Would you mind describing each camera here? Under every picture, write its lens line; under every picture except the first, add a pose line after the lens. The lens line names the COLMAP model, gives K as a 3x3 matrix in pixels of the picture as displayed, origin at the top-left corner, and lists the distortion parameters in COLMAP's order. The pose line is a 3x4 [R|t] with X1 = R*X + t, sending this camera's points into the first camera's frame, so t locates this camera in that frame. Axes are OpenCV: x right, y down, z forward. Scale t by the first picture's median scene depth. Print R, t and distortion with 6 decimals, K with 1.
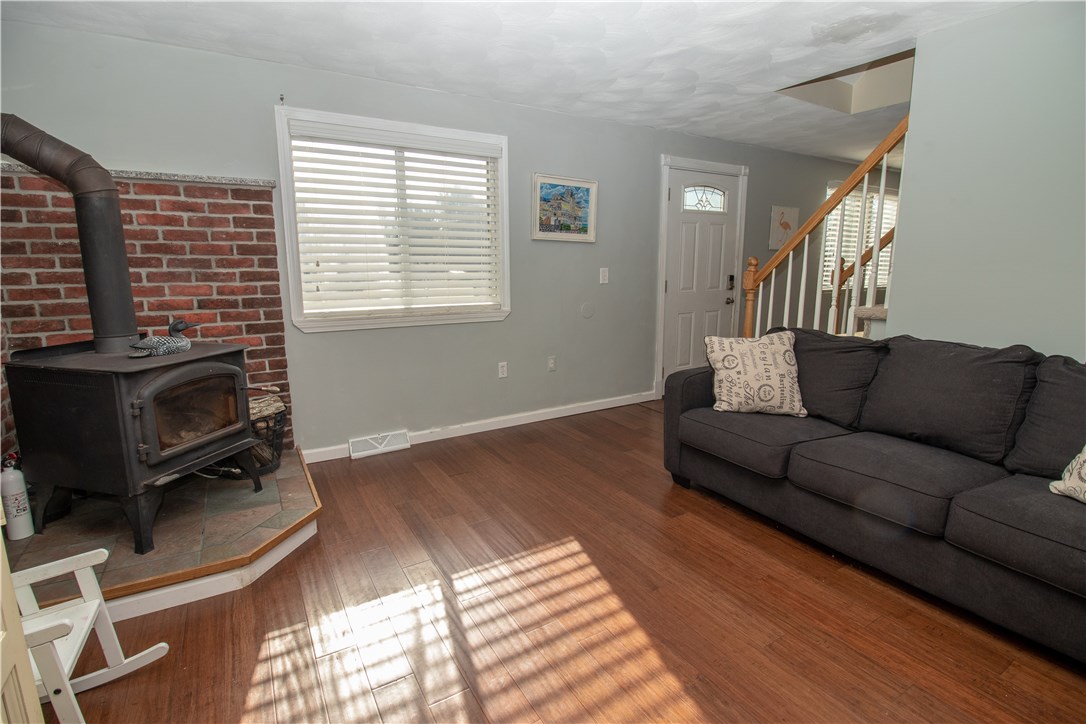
lens RADIAL K [[508.4, 0, 545.6], [0, 508.4, 355.9], [0, 0, 1]] dist [0.000916, -0.015073]
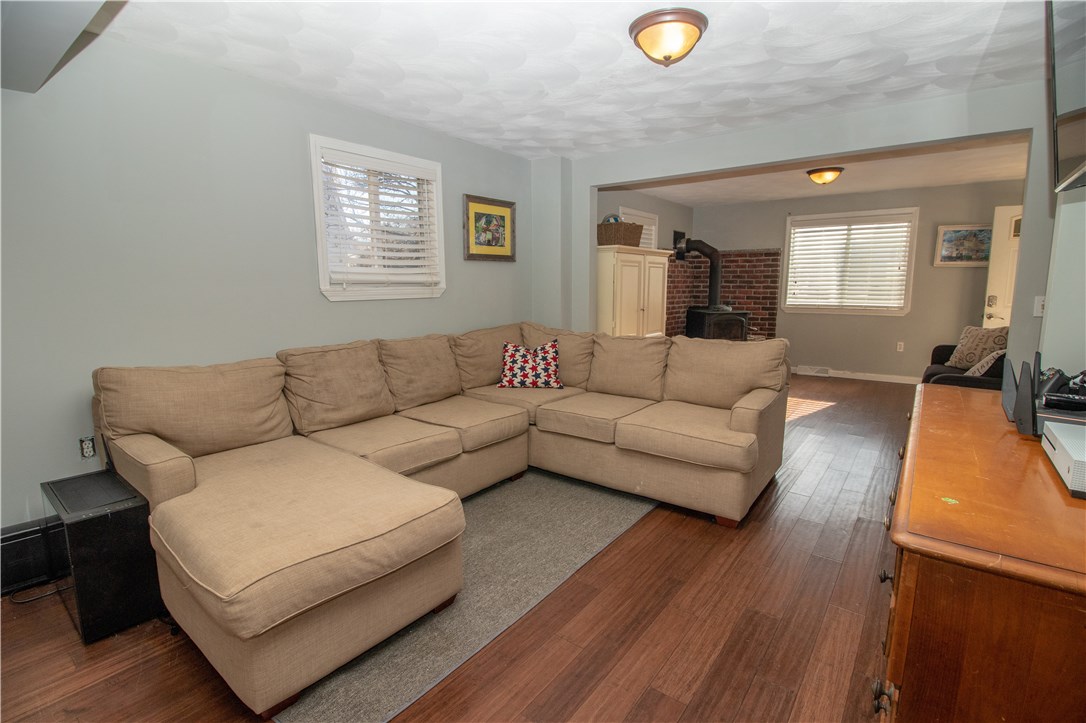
lens RADIAL K [[508.4, 0, 545.6], [0, 508.4, 355.4], [0, 0, 1]] dist [0.000916, -0.015073]
pose [[0.355917, 0.131596, -0.925206, 1.368585], [-0.164025, 0.983463, 0.076783, 0.155775], [0.920010, 0.124429, 0.371617, -0.866657]]
